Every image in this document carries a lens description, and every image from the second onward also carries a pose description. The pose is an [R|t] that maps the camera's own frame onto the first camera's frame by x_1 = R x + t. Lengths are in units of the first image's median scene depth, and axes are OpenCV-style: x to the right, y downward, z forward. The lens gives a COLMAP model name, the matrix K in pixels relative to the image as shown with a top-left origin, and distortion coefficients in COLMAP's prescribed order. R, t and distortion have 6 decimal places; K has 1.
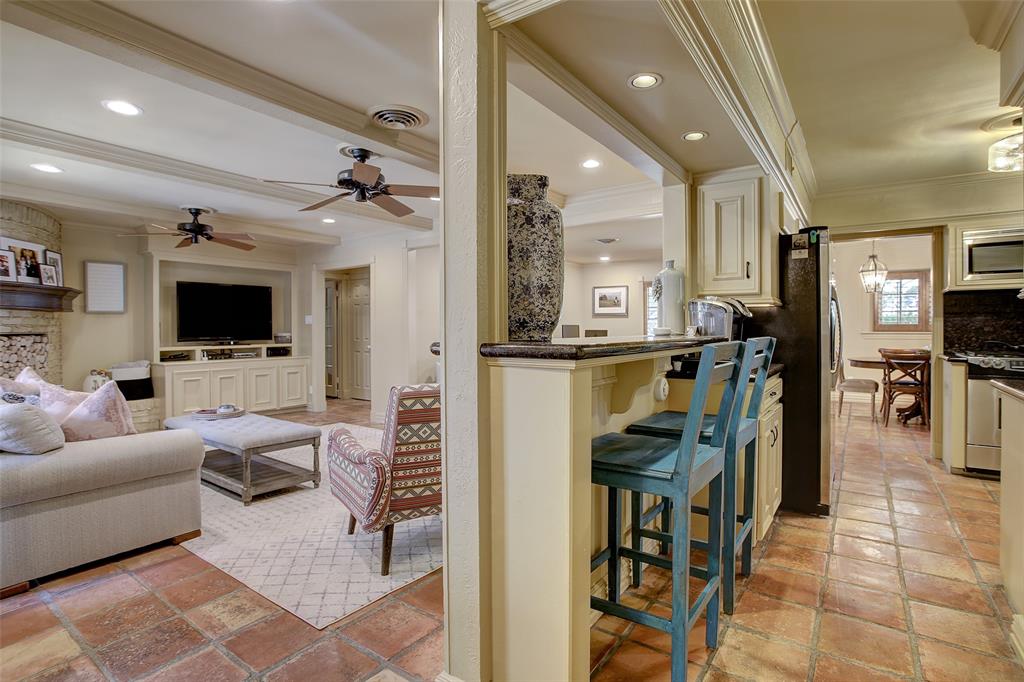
lens RADIAL K [[502.3, 0, 523.3], [0, 502.3, 332.4], [0, 0, 1]] dist [-0.062703, 0.021312]
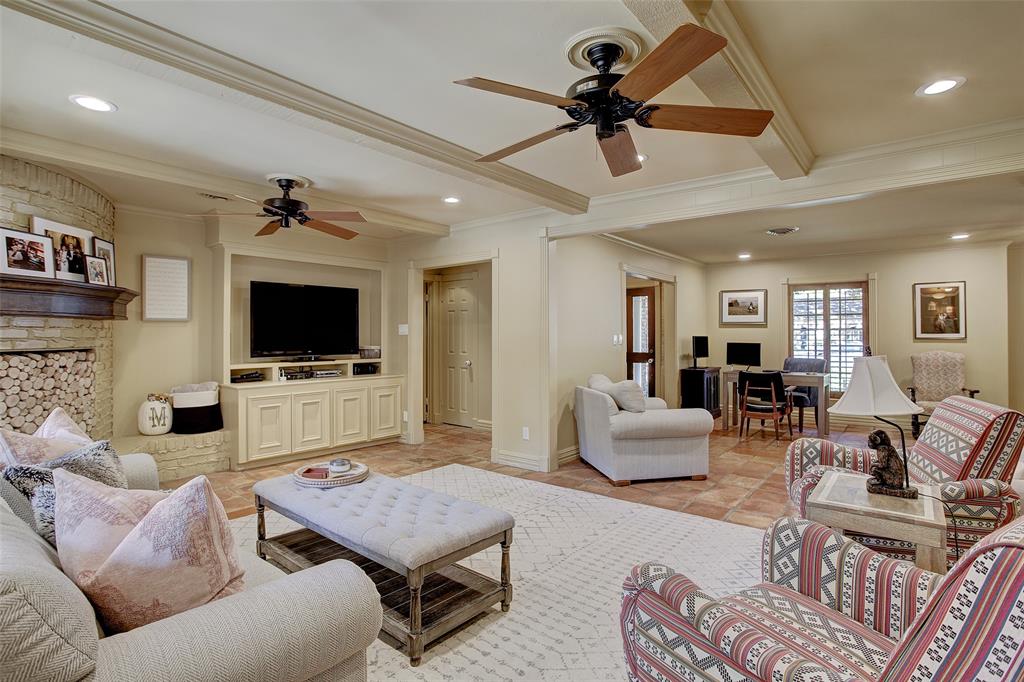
lens RADIAL K [[502.3, 0, 519.5], [0, 502.3, 333.2], [0, 0, 1]] dist [-0.062703, 0.021312]
pose [[0.997278, 0.004668, -0.073580, -0.231334], [-0.005510, 0.999922, -0.011238, -0.014520], [0.073522, 0.011613, 0.997226, 0.251736]]
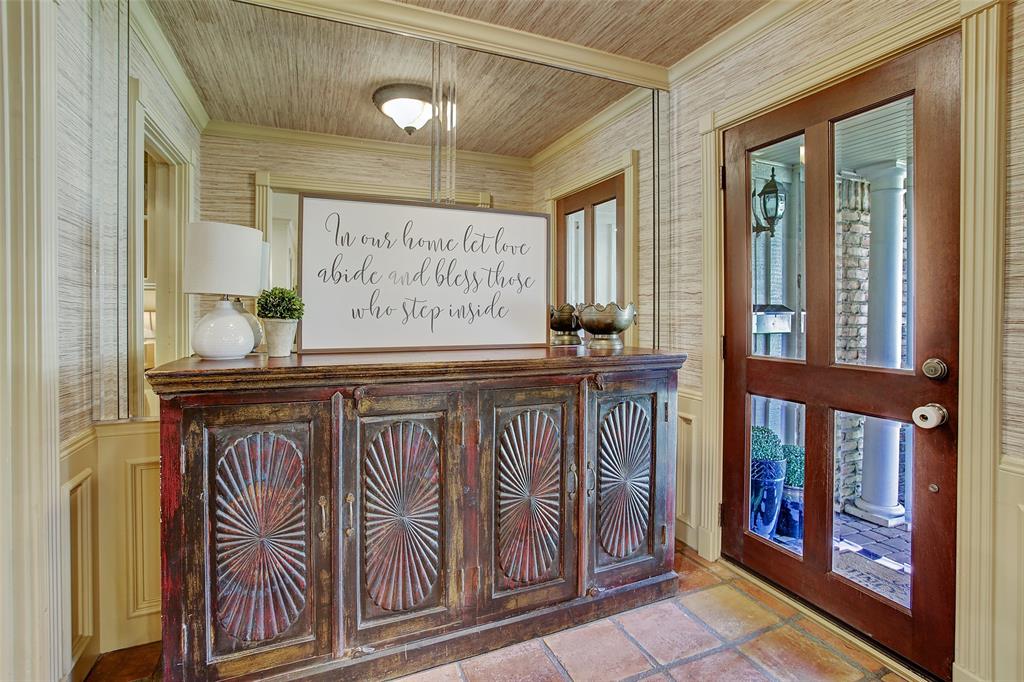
lens RADIAL K [[502.3, 0, 530.2], [0, 502.3, 314.3], [0, 0, 1]] dist [-0.062703, 0.021312]
pose [[0.847636, 0.008013, -0.530517, -0.011012], [-0.008423, 0.999963, 0.001646, -0.007813], [0.530511, 0.003073, 0.847673, 1.340547]]
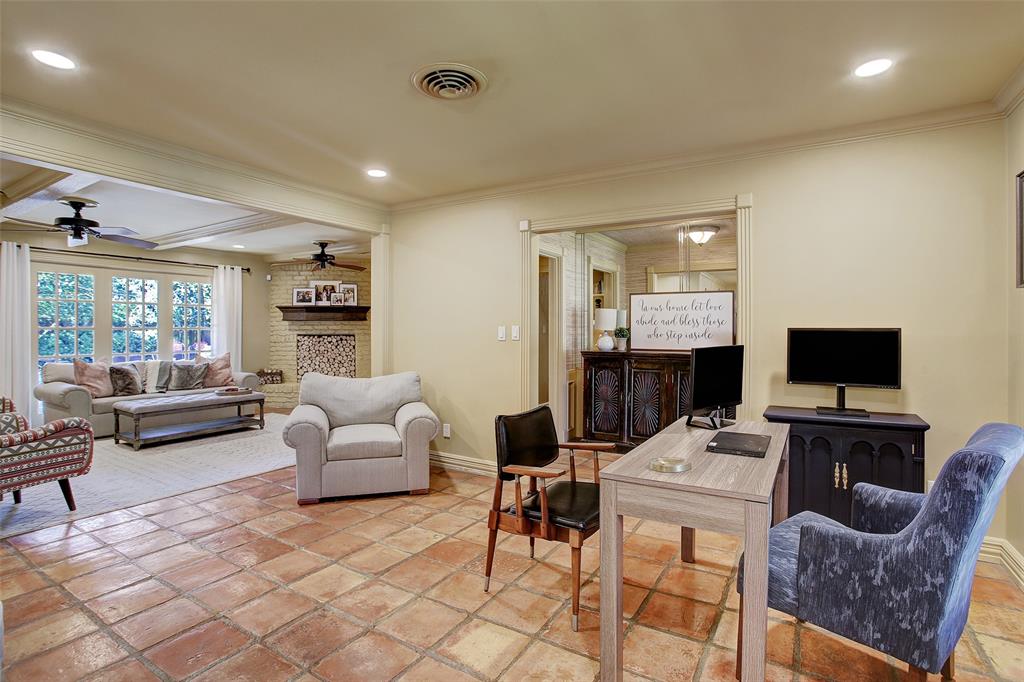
lens RADIAL K [[502.3, 0, 514.1], [0, 502.3, 333.5], [0, 0, 1]] dist [-0.062703, 0.021312]
pose [[0.047527, 0.011947, -0.998798, 0.624602], [-0.006590, 0.999910, 0.011646, -0.020805], [0.998848, 0.006028, 0.047602, 1.273349]]
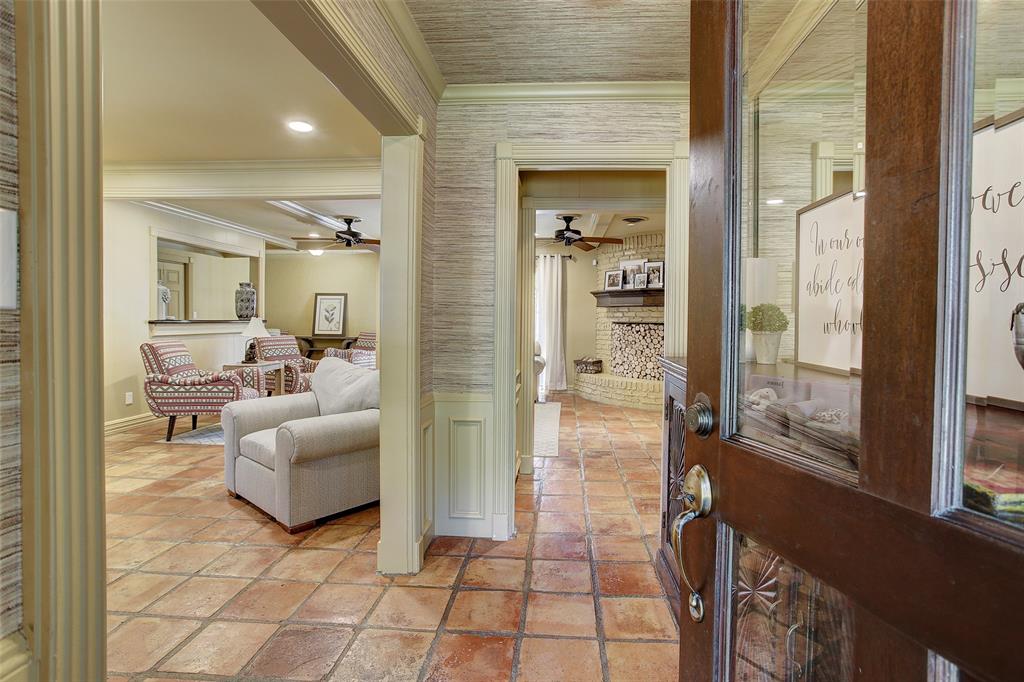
lens RADIAL K [[502.3, 0, 532.9], [0, 502.3, 326.7], [0, 0, 1]] dist [-0.062703, 0.021312]
pose [[-0.860525, 0.003411, -0.509397, 0.014828], [-0.009033, 0.999718, 0.021954, -0.012416], [0.509328, 0.023493, -0.860252, 1.744676]]
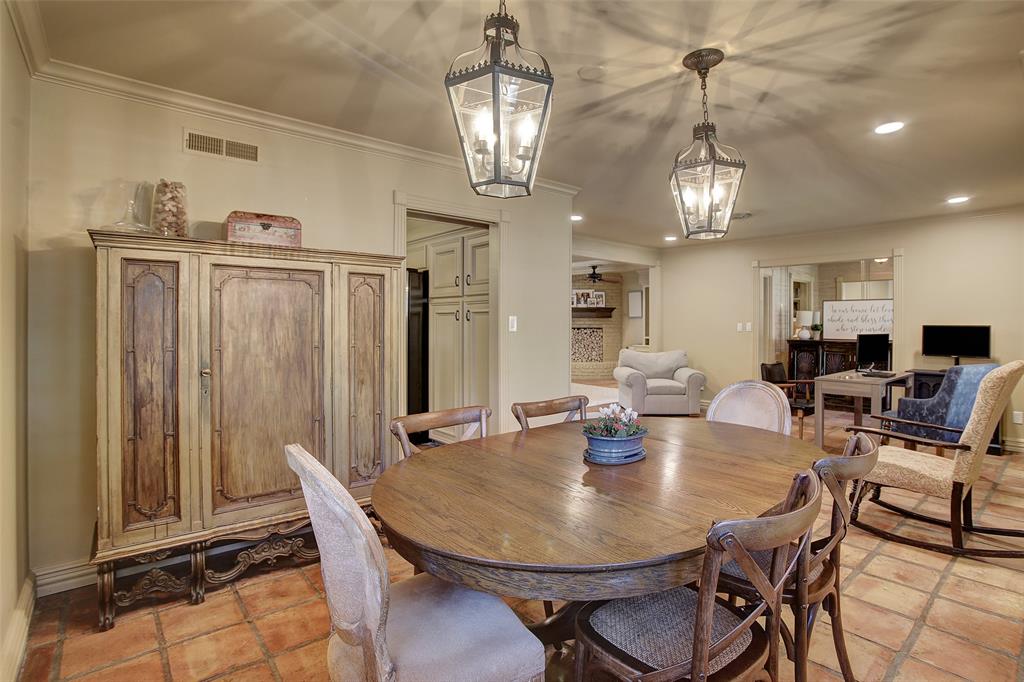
lens RADIAL K [[502.3, 0, 524.3], [0, 502.3, 325.8], [0, 0, 1]] dist [-0.062703, 0.021312]
pose [[-0.256560, 0.007565, -0.966499, 1.201806], [-0.009540, 0.999901, 0.010359, -0.023865], [0.966481, 0.011878, -0.256463, 1.092971]]
